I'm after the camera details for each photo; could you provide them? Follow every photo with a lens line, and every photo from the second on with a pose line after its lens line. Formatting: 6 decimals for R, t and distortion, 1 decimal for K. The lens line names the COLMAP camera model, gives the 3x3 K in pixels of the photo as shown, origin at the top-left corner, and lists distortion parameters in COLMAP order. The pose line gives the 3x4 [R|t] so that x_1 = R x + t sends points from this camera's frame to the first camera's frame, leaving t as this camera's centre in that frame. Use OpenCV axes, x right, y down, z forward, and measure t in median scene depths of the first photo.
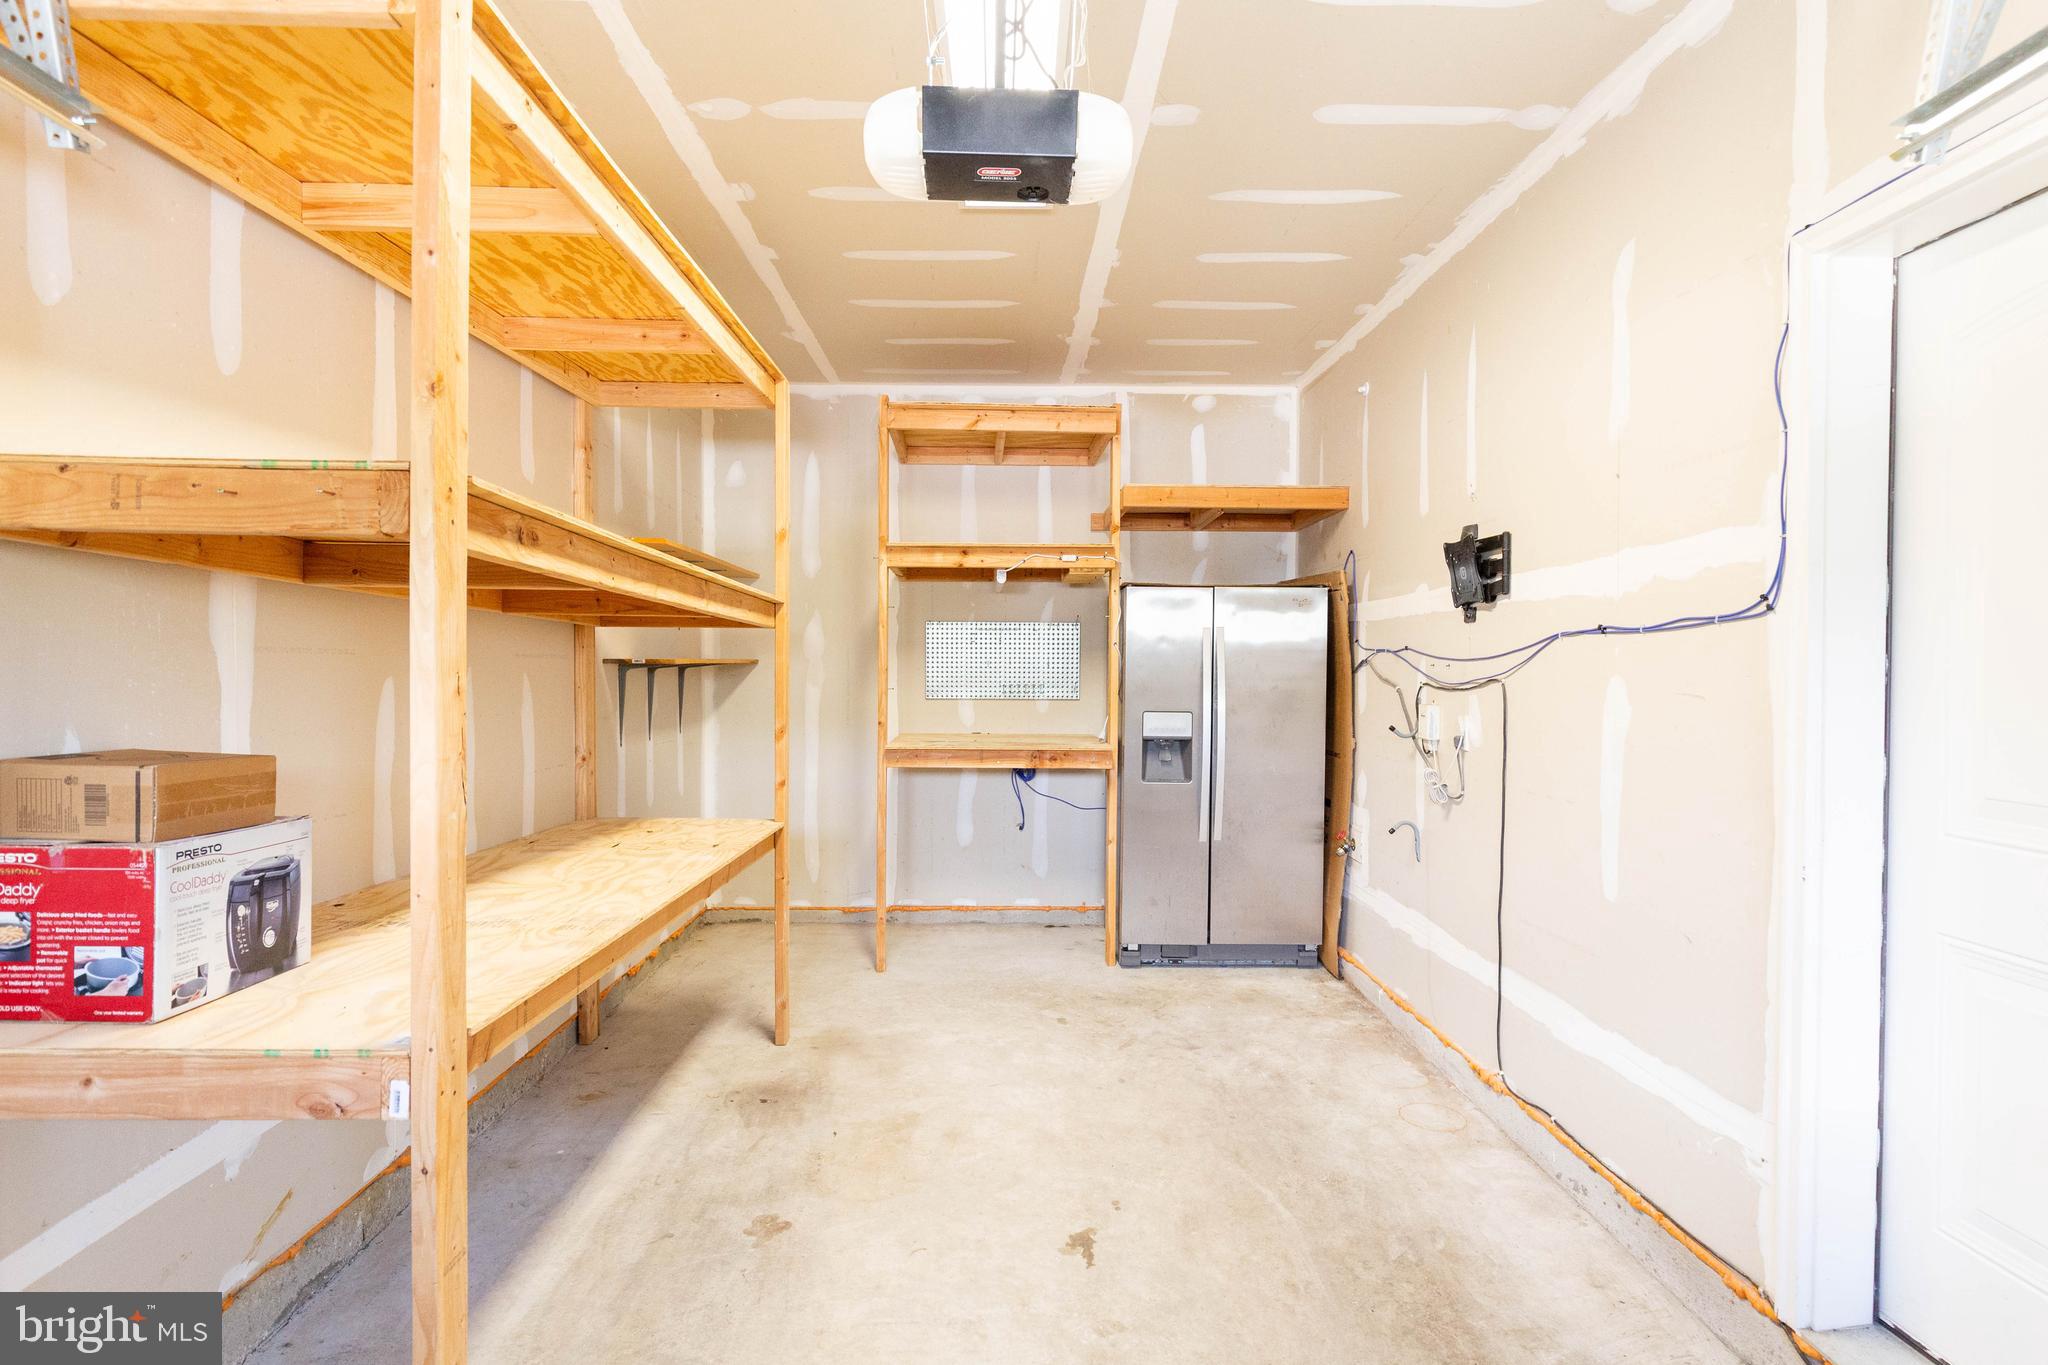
lens RADIAL K [[1067.9, 0, 1021.2], [0, 1067.9, 680.7], [0, 0, 1]] dist [0.005017, -0.003128]
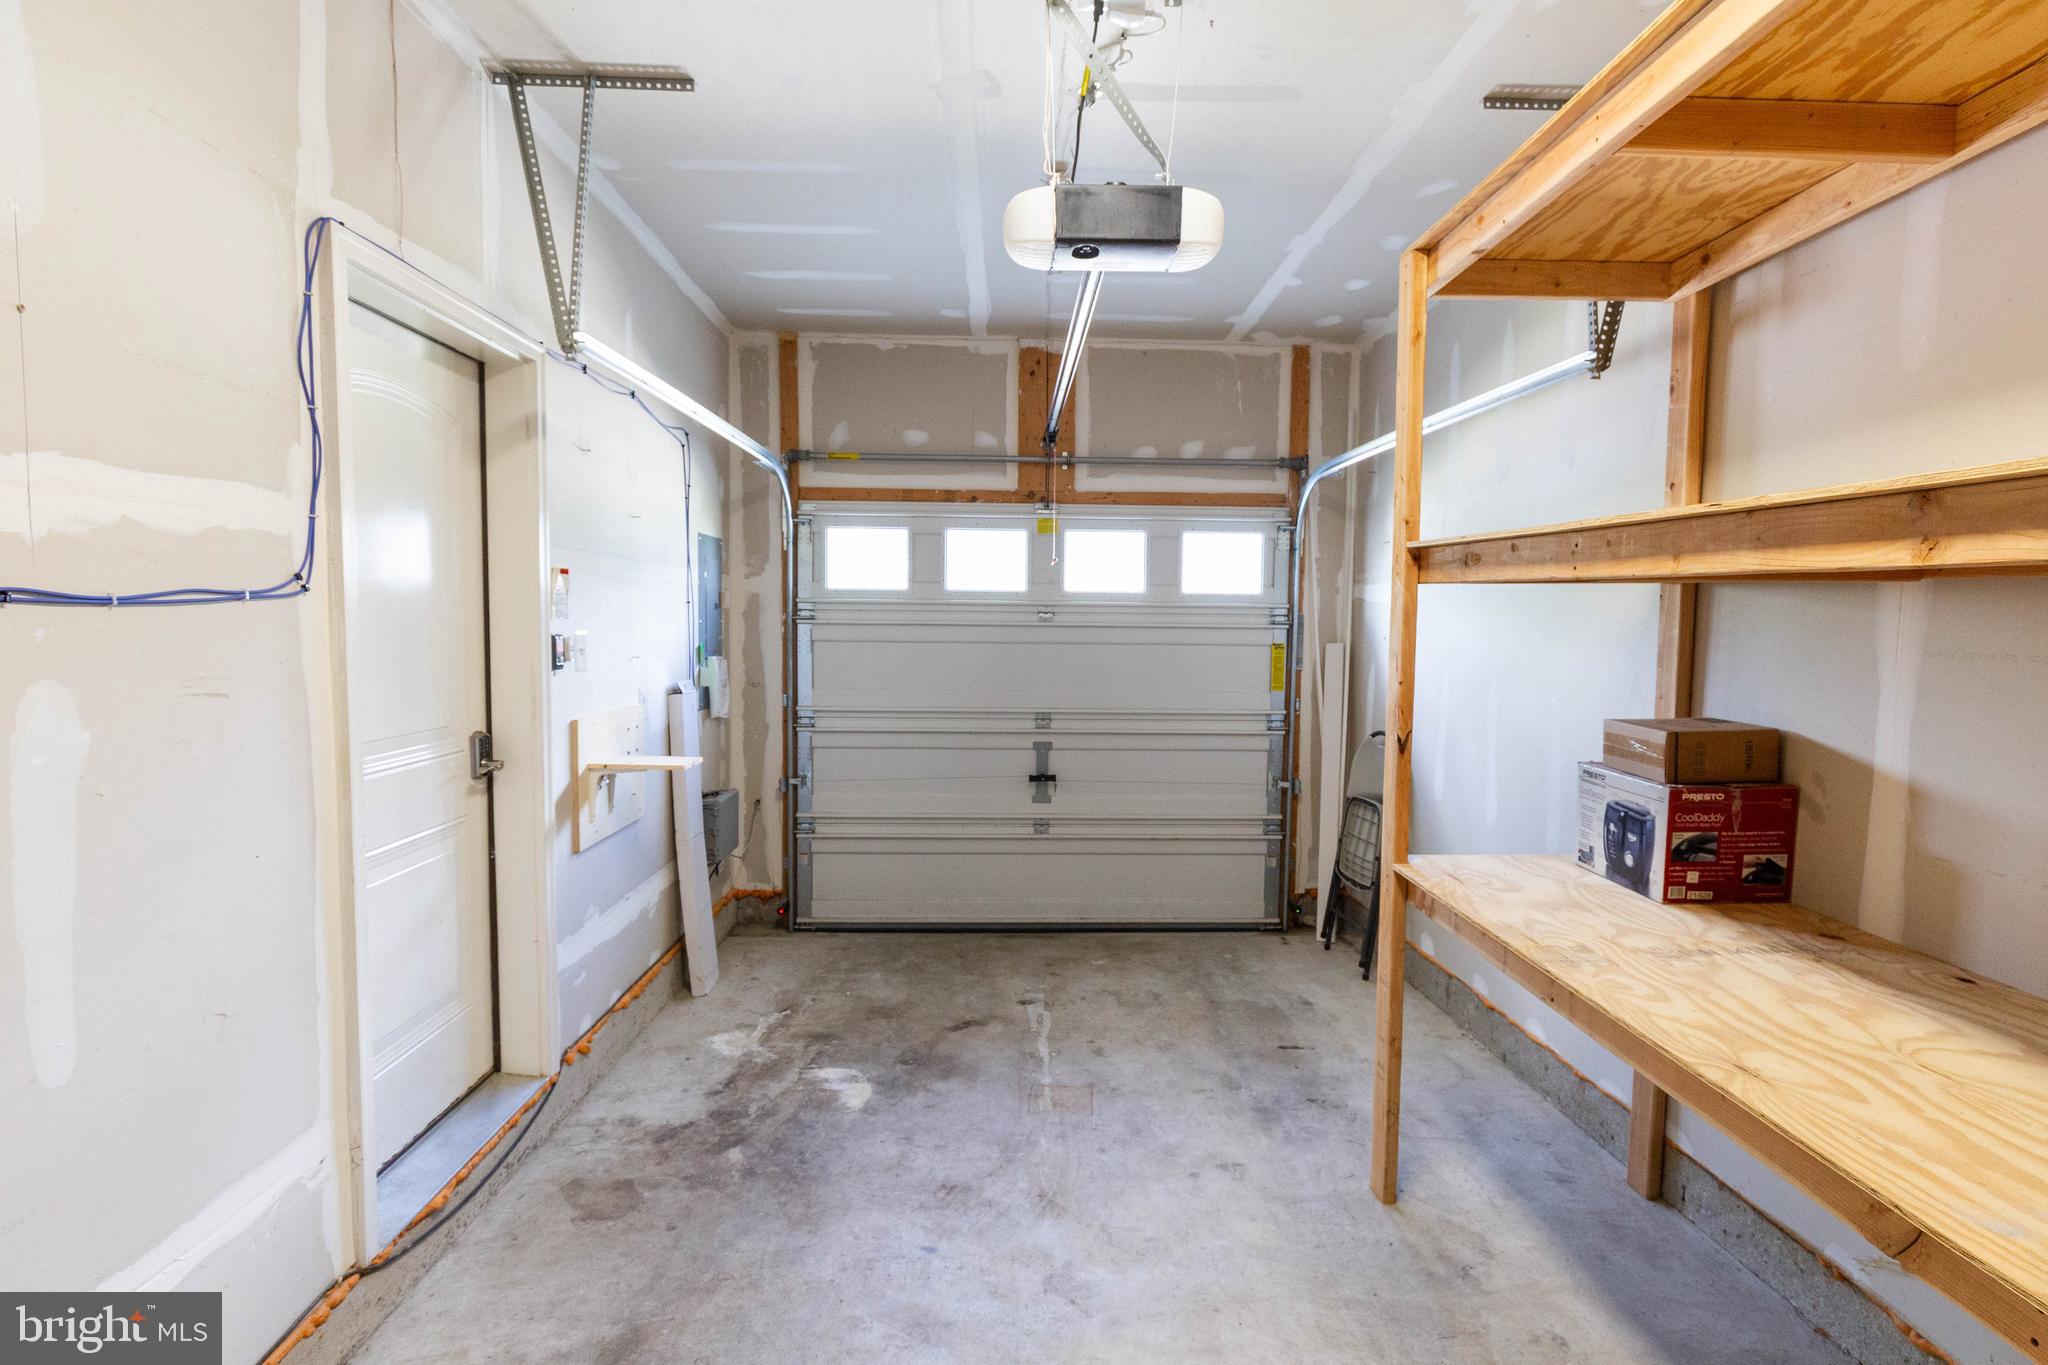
lens RADIAL K [[1067.9, 0, 1026.3], [0, 1067.9, 686.9], [0, 0, 1]] dist [0.005017, -0.003128]
pose [[-0.999834, -0.013273, -0.012521, 0.088073], [-0.014233, 0.996696, 0.079968, -0.077084], [0.011418, 0.080133, -0.996719, 2.291462]]
